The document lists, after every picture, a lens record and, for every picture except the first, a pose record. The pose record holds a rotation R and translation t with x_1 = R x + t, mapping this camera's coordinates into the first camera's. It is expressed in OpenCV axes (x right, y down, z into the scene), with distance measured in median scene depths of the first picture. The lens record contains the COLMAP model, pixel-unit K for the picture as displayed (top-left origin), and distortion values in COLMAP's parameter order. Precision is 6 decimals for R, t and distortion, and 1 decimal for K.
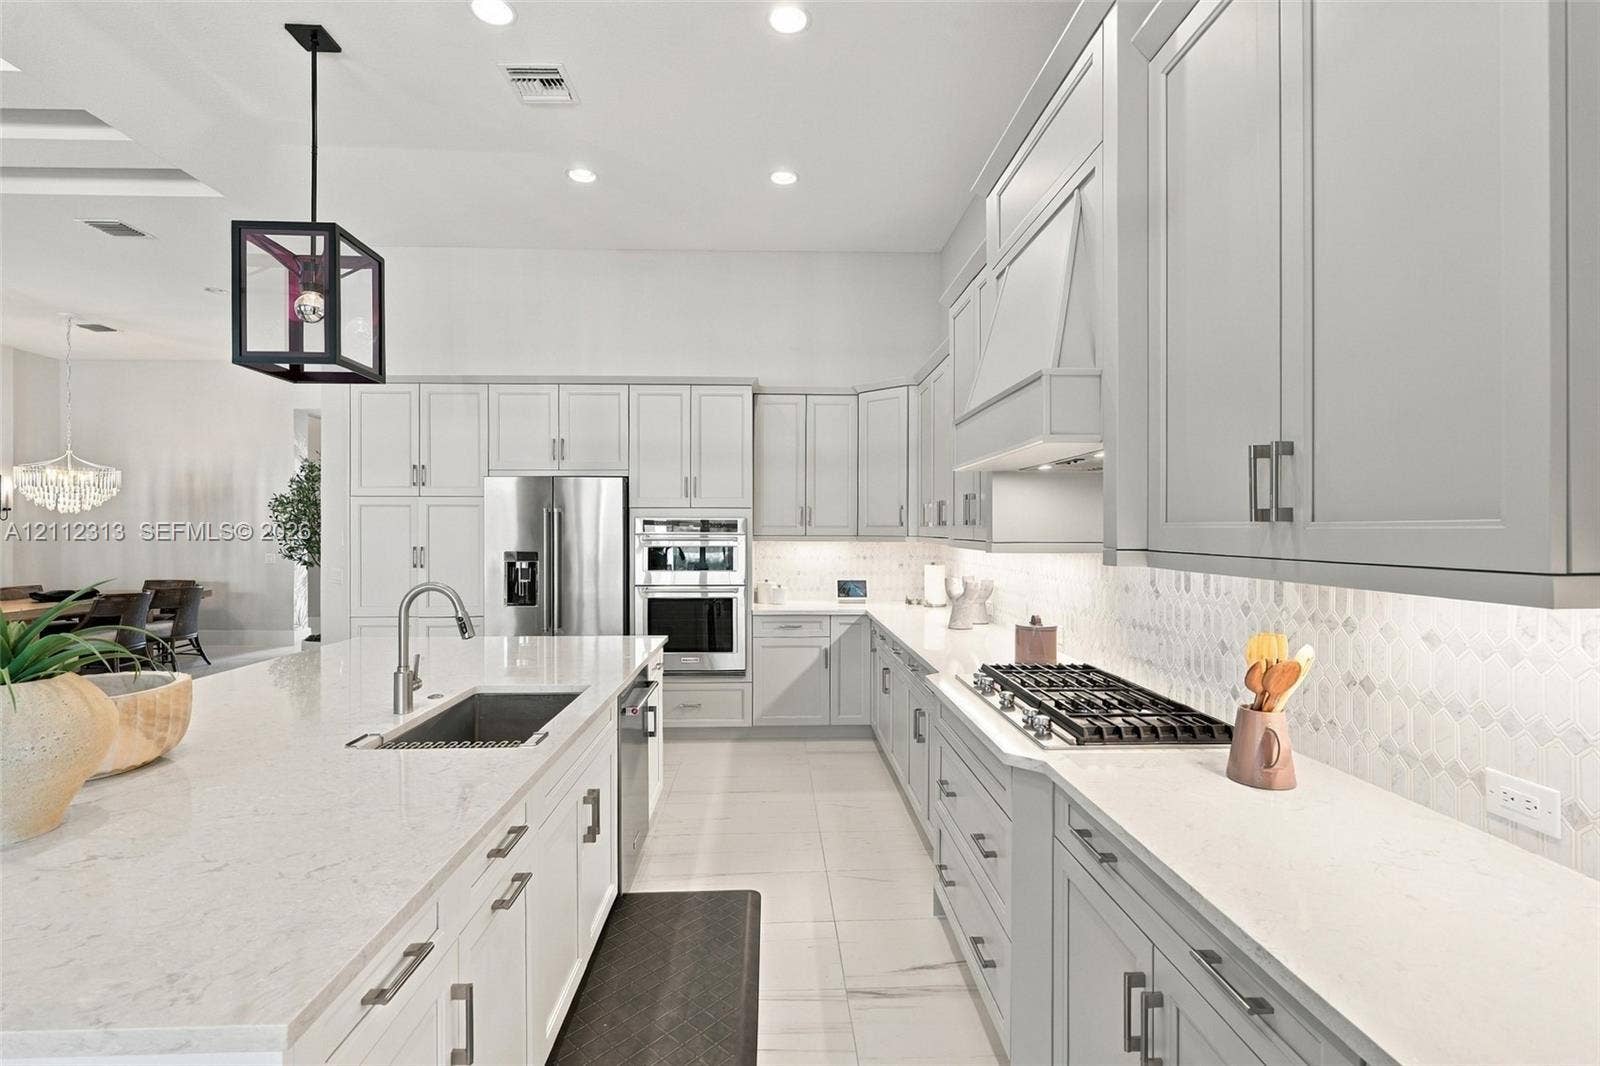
lens RADIAL K [[733.1, 0, 792.0], [0, 733.1, 531.0], [0, 0, 1]] dist [0.007685, -0.002197]
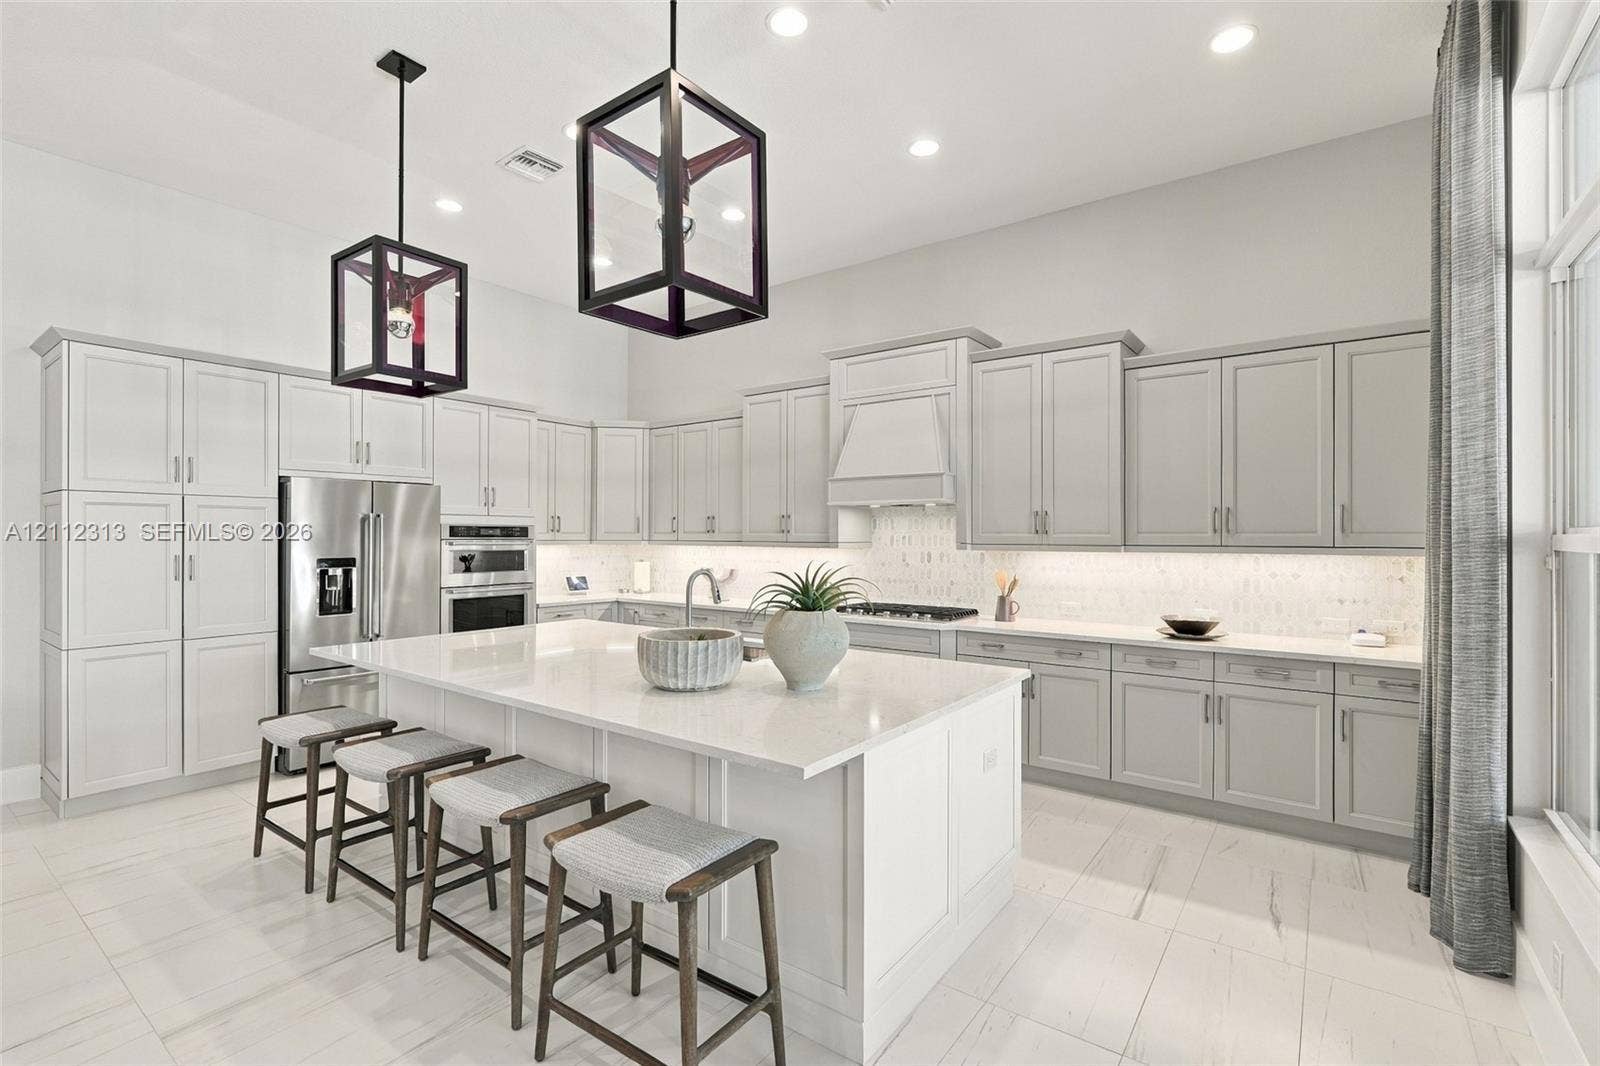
lens RADIAL K [[733.1, 0, 806.1], [0, 733.1, 533.5], [0, 0, 1]] dist [0.007685, -0.002197]
pose [[0.620447, 0.003874, 0.784239, -0.736713], [-0.000197, 0.999989, -0.004784, 0.000694], [-0.784248, 0.002814, 0.620441, -0.070818]]
